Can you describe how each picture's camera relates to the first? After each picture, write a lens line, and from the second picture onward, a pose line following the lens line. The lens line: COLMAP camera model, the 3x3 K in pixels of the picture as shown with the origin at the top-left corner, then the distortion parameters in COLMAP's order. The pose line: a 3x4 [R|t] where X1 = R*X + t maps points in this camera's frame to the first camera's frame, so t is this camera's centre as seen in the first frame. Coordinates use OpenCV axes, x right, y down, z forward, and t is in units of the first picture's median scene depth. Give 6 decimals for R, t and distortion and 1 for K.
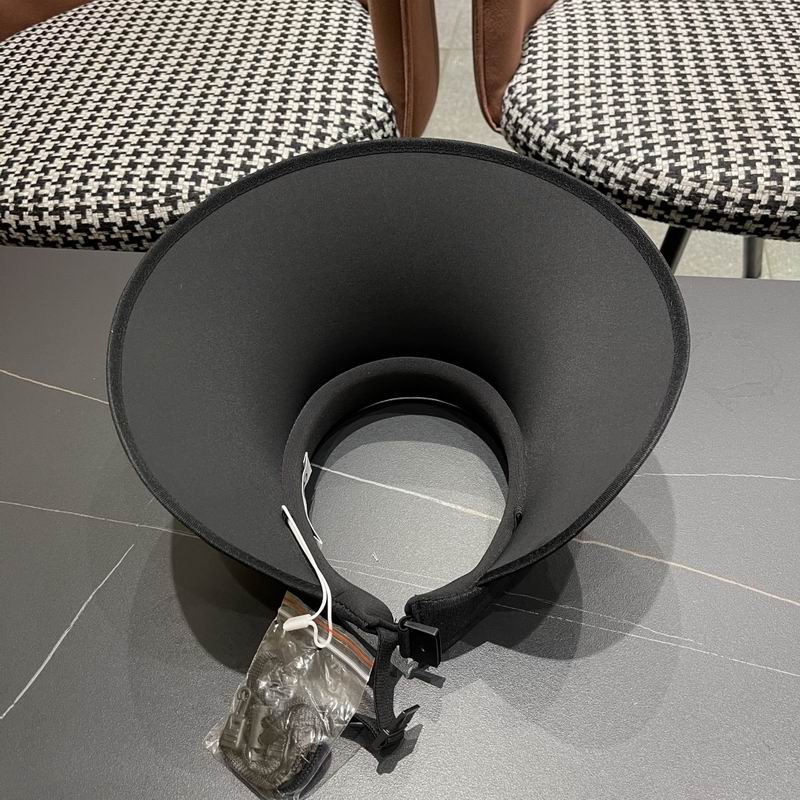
lens RADIAL K [[847.1, 0, 396.8], [0, 847.1, 397.5], [0, 0, 1]] dist [0.021077, 0.000000]
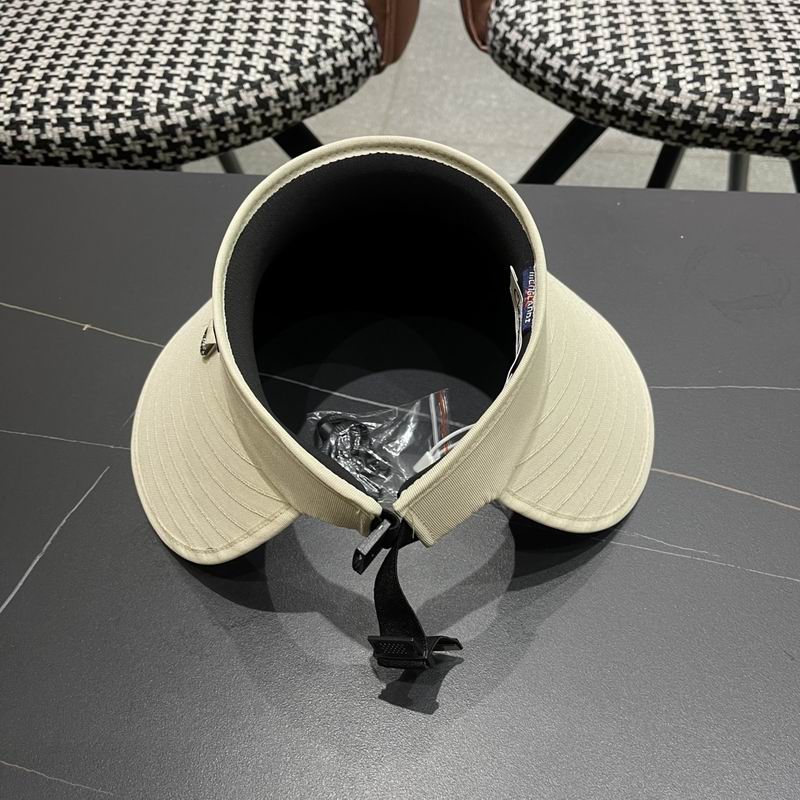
lens RADIAL K [[847.1, 0, 397.5], [0, 847.1, 403.6], [0, 0, 1]] dist [0.021077, 0.000000]
pose [[0.999191, -0.010411, 0.038849, -0.020642], [0.008693, 0.998988, 0.044131, 0.045283], [-0.039269, -0.043758, 0.998270, 0.043827]]
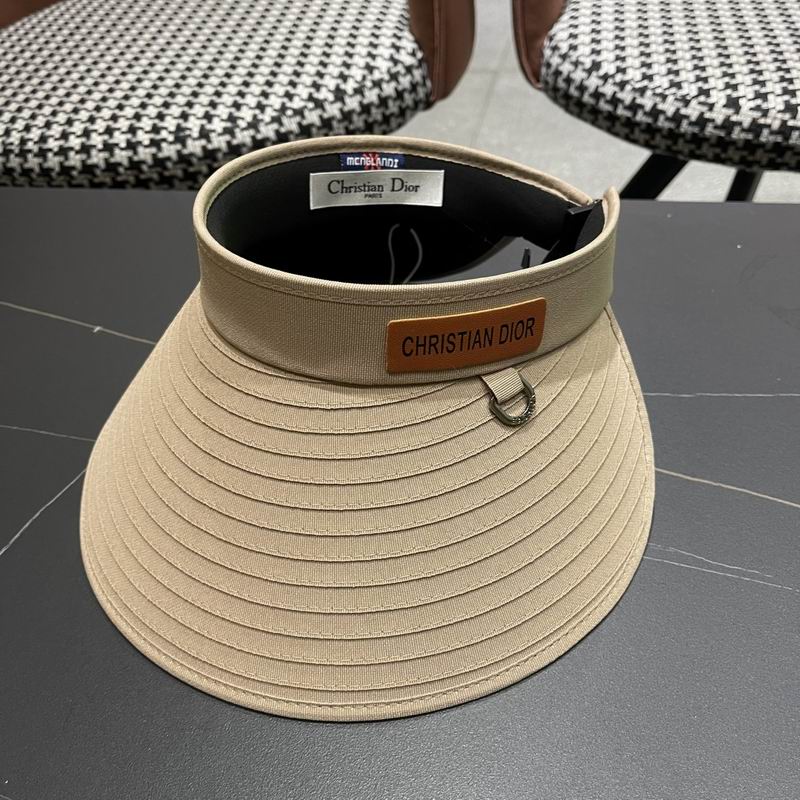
lens RADIAL K [[847.1, 0, 398.6], [0, 847.1, 394.4], [0, 0, 1]] dist [0.021077, 0.000000]
pose [[0.997867, 0.014475, -0.063649, 0.036212], [-0.019526, 0.996646, -0.079468, 0.114857], [0.062285, 0.080541, 0.994803, 0.105586]]
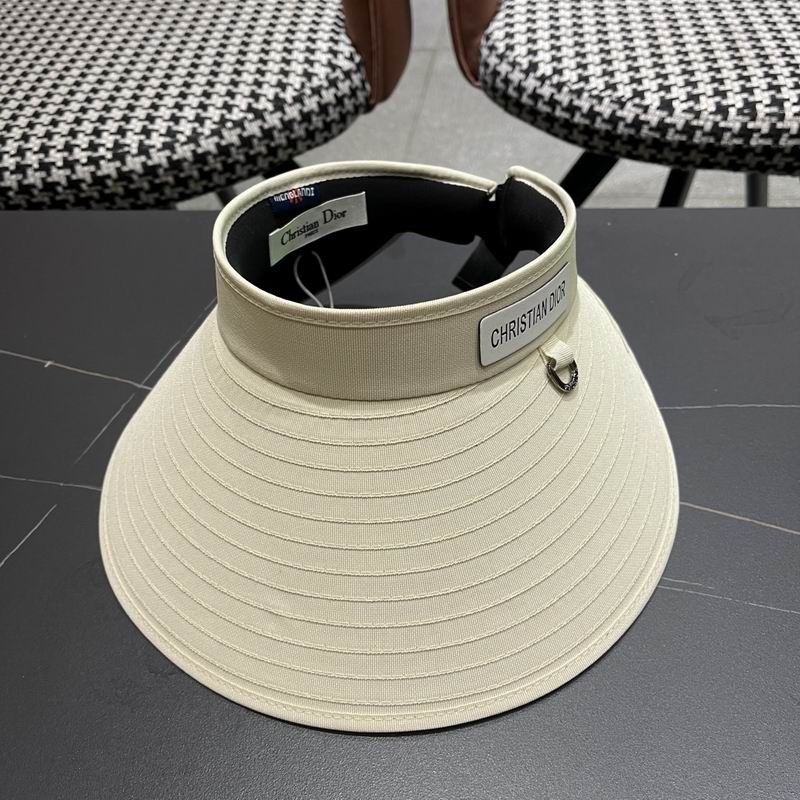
lens RADIAL K [[847.1, 0, 401.6], [0, 847.1, 405.9], [0, 0, 1]] dist [0.021077, 0.000000]
pose [[0.999454, -0.032413, -0.006441, 0.036346], [0.032197, 0.998995, -0.031171, 0.075513], [0.007445, 0.030946, 0.999493, 0.087969]]
